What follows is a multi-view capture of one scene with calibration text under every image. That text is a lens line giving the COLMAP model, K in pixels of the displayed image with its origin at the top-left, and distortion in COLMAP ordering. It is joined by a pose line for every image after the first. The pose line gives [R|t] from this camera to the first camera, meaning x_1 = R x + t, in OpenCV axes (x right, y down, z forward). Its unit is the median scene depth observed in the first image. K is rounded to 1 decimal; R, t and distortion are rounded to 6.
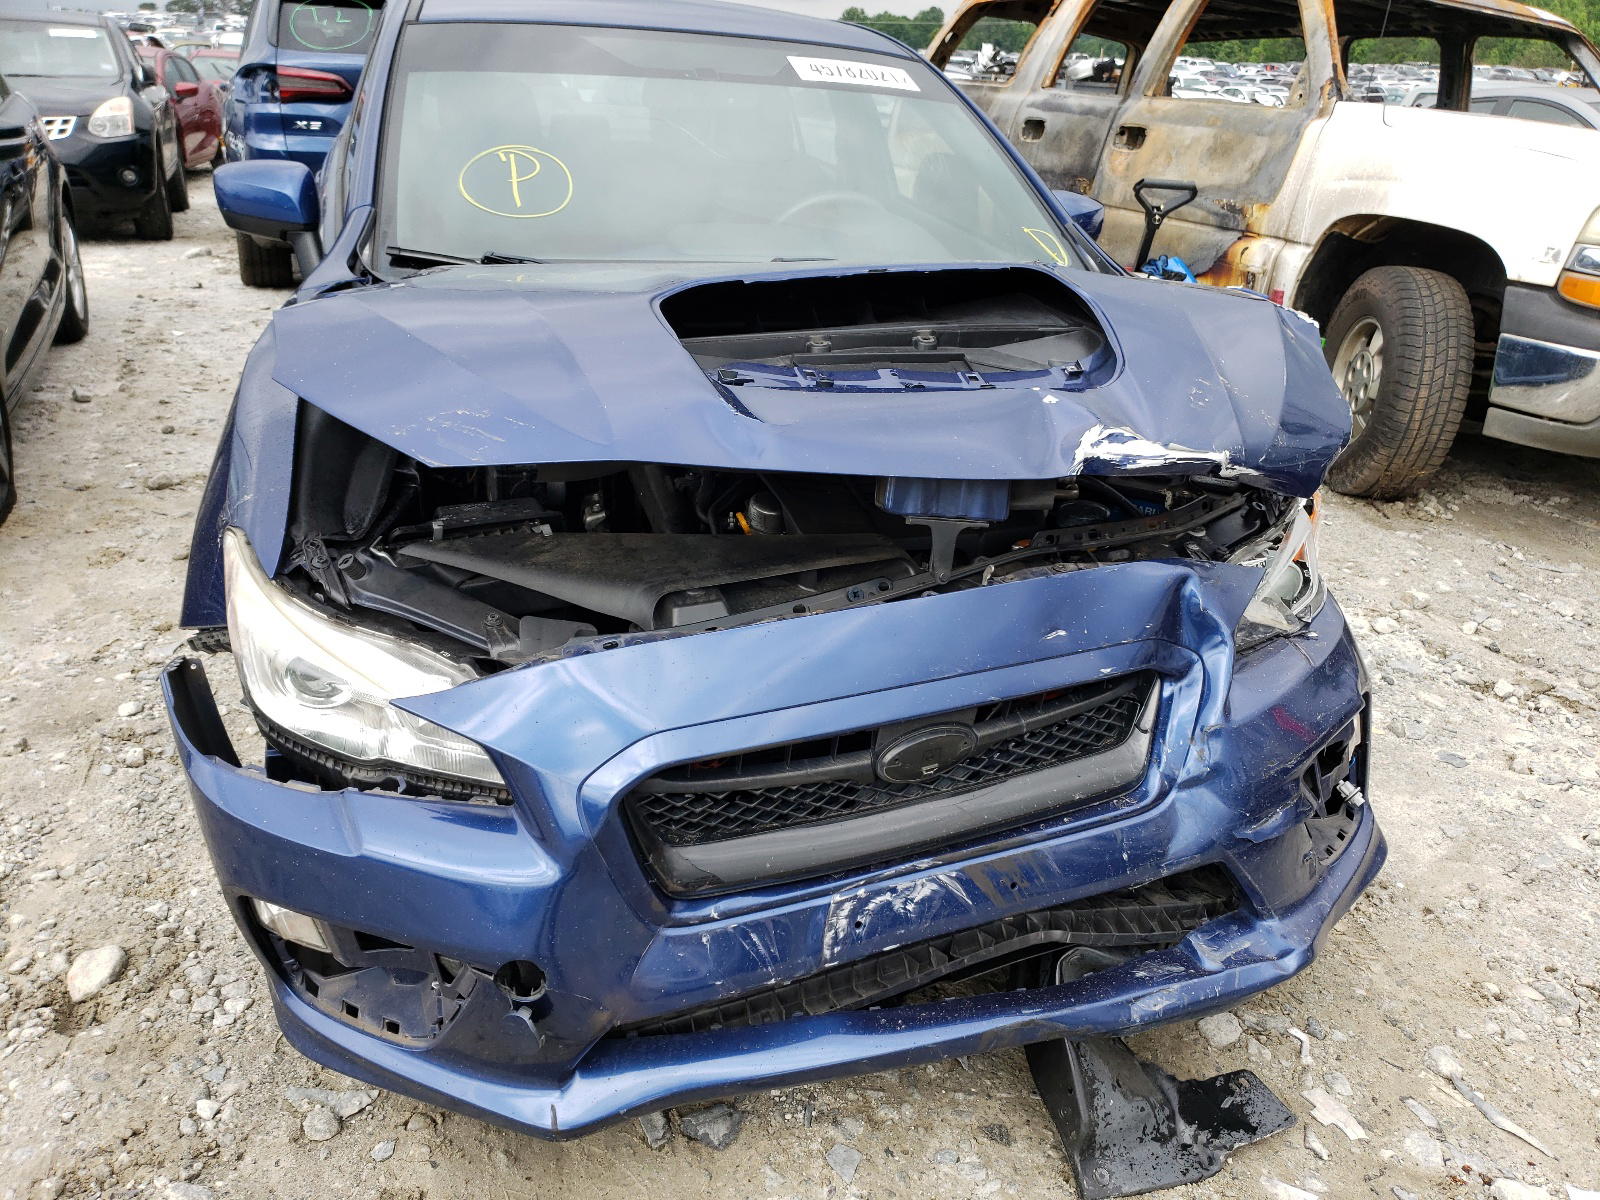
lens RADIAL K [[1347.5, 0, 770.0], [0, 1347.5, 599.6], [0, 0, 1]] dist [0.048350, -0.034178]
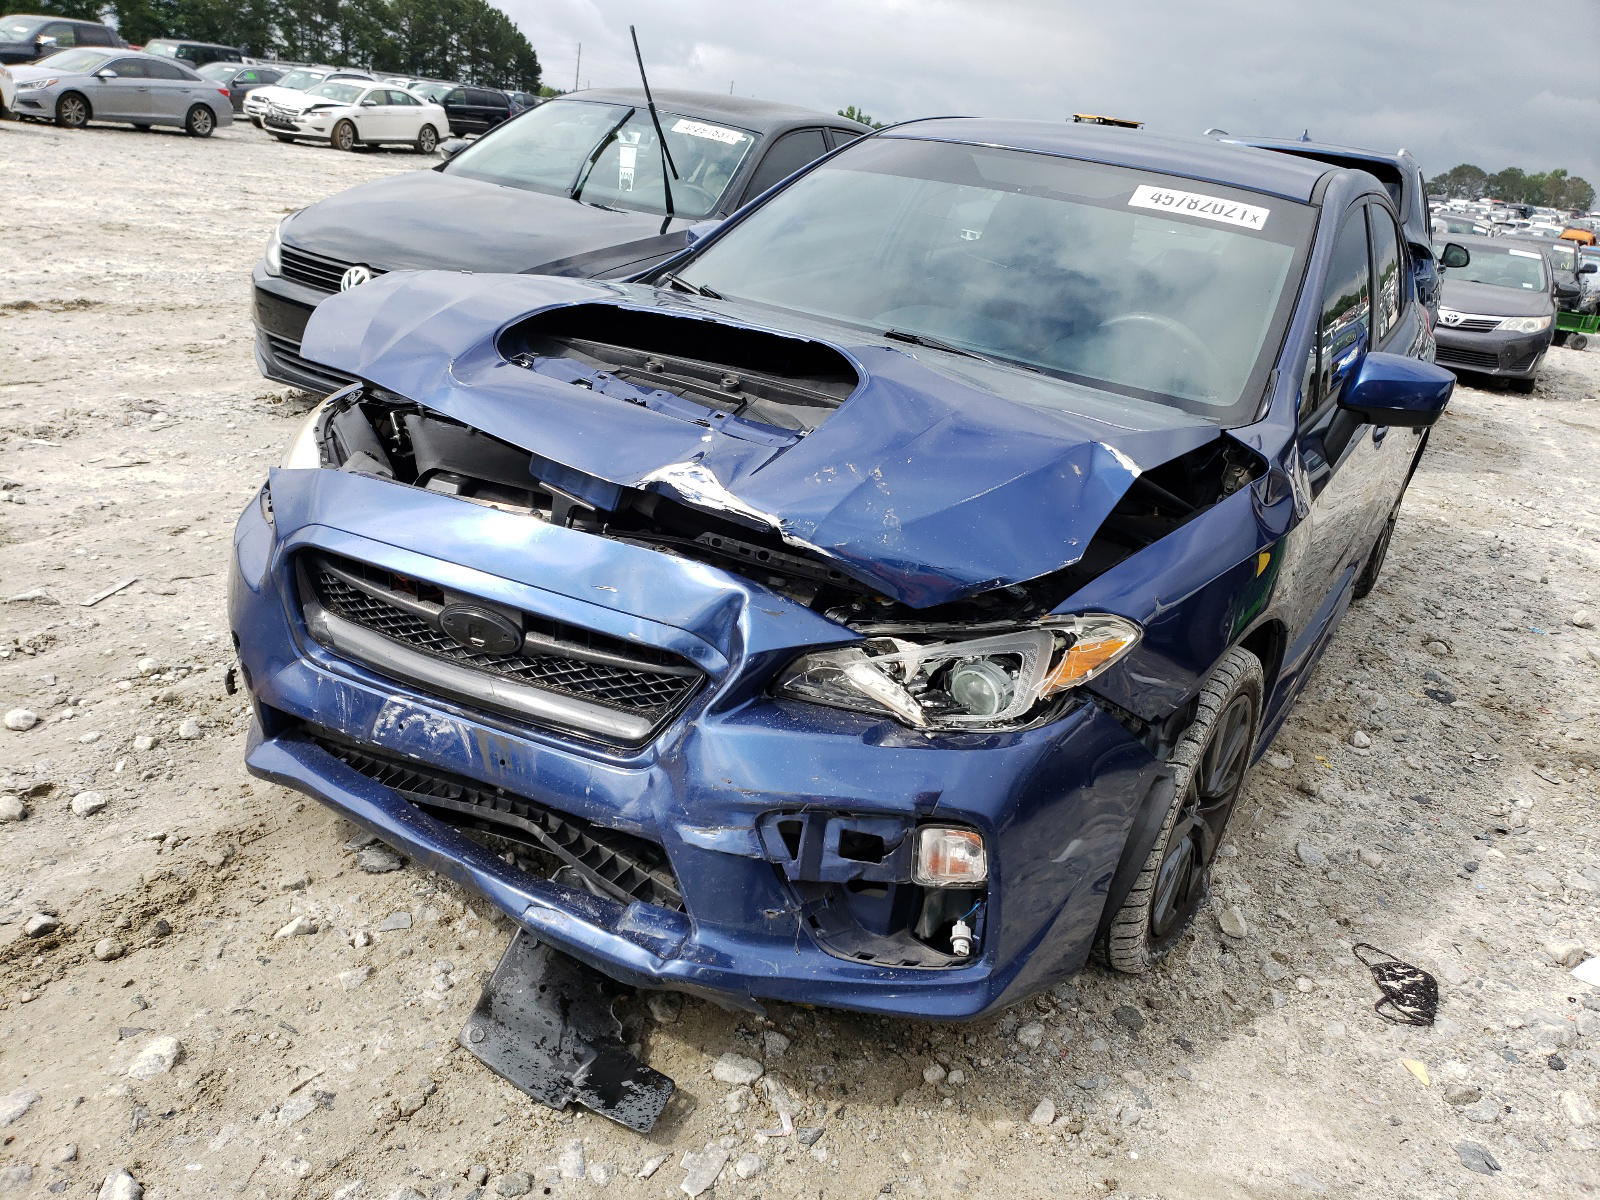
lens RADIAL K [[1347.5, 0, 770.0], [0, 1347.5, 599.6], [0, 0, 1]] dist [0.048350, -0.034178]
pose [[0.598779, 0.286851, -0.747783, 1.095009], [-0.377999, 0.924350, 0.051903, -0.074811], [0.706102, 0.251583, 0.661911, 0.290167]]
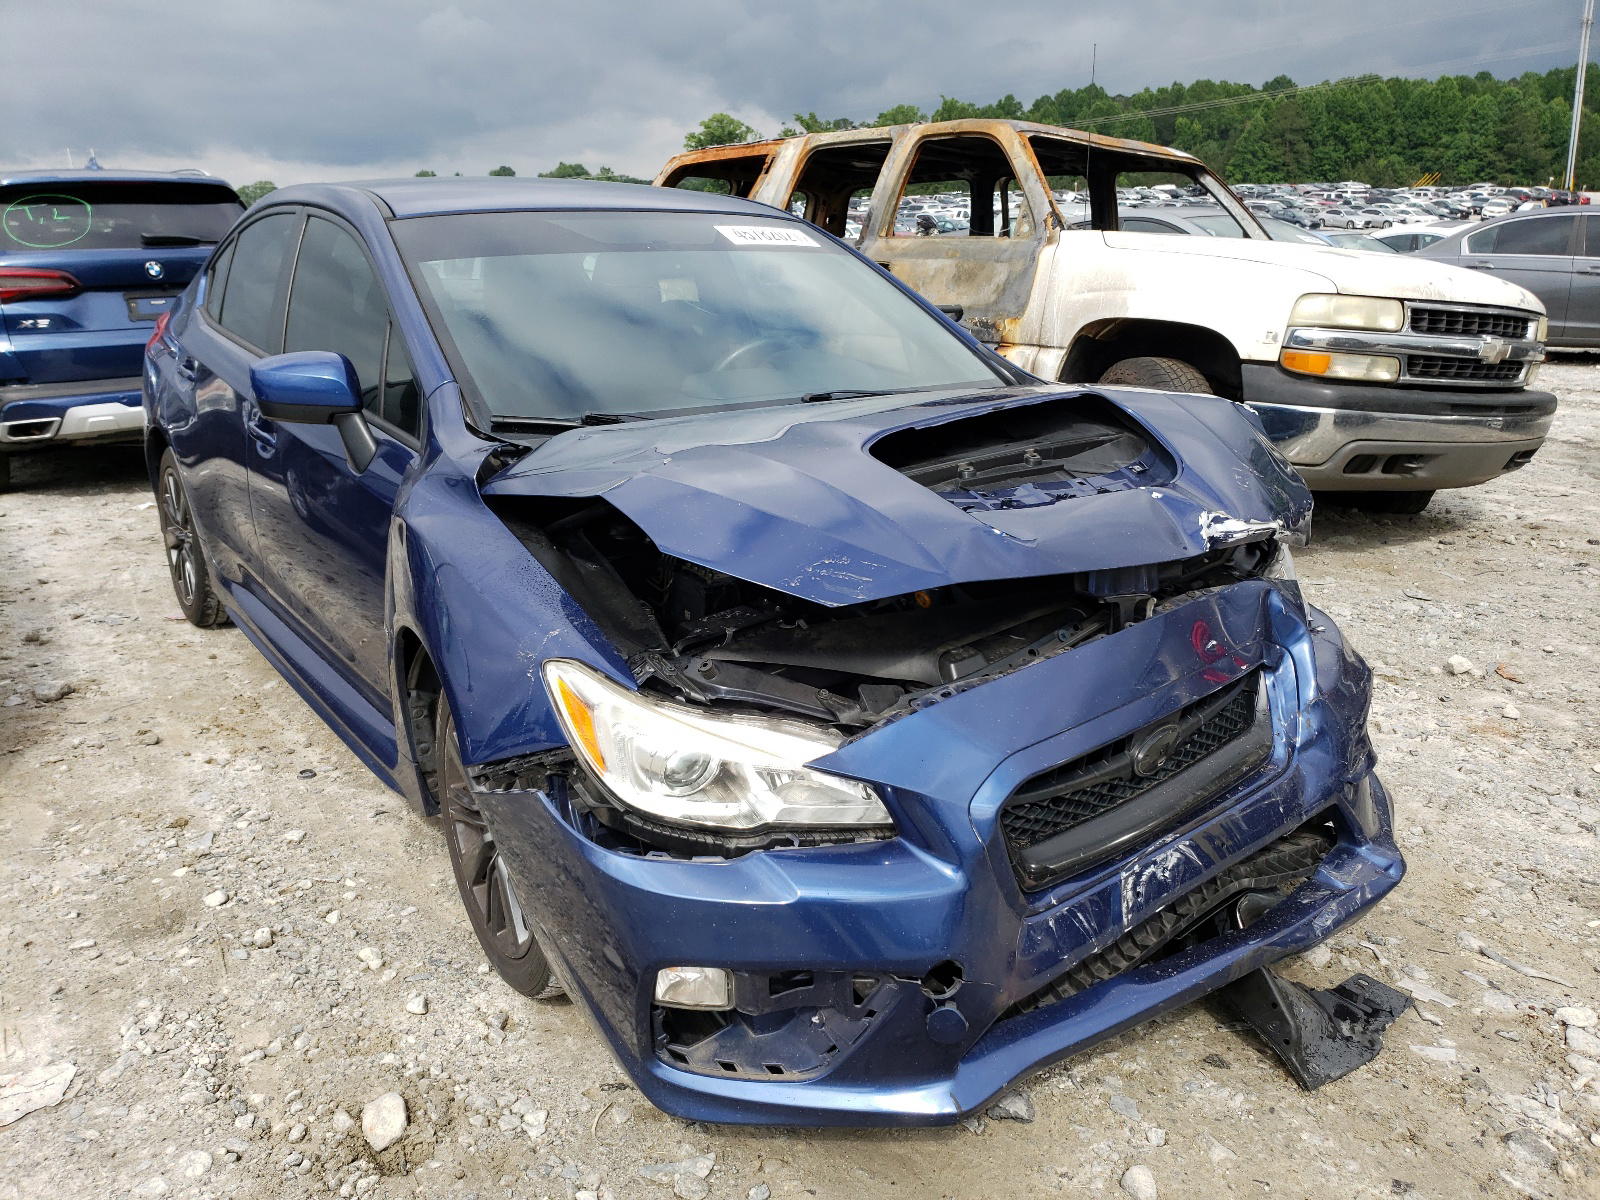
lens RADIAL K [[1347.5, 0, 770.0], [0, 1347.5, 599.6], [0, 0, 1]] dist [0.048350, -0.034178]
pose [[0.955265, -0.139153, 0.260971, -0.472418], [0.164511, 0.983296, -0.077875, 0.014013], [-0.245775, 0.117324, 0.962201, -0.124327]]
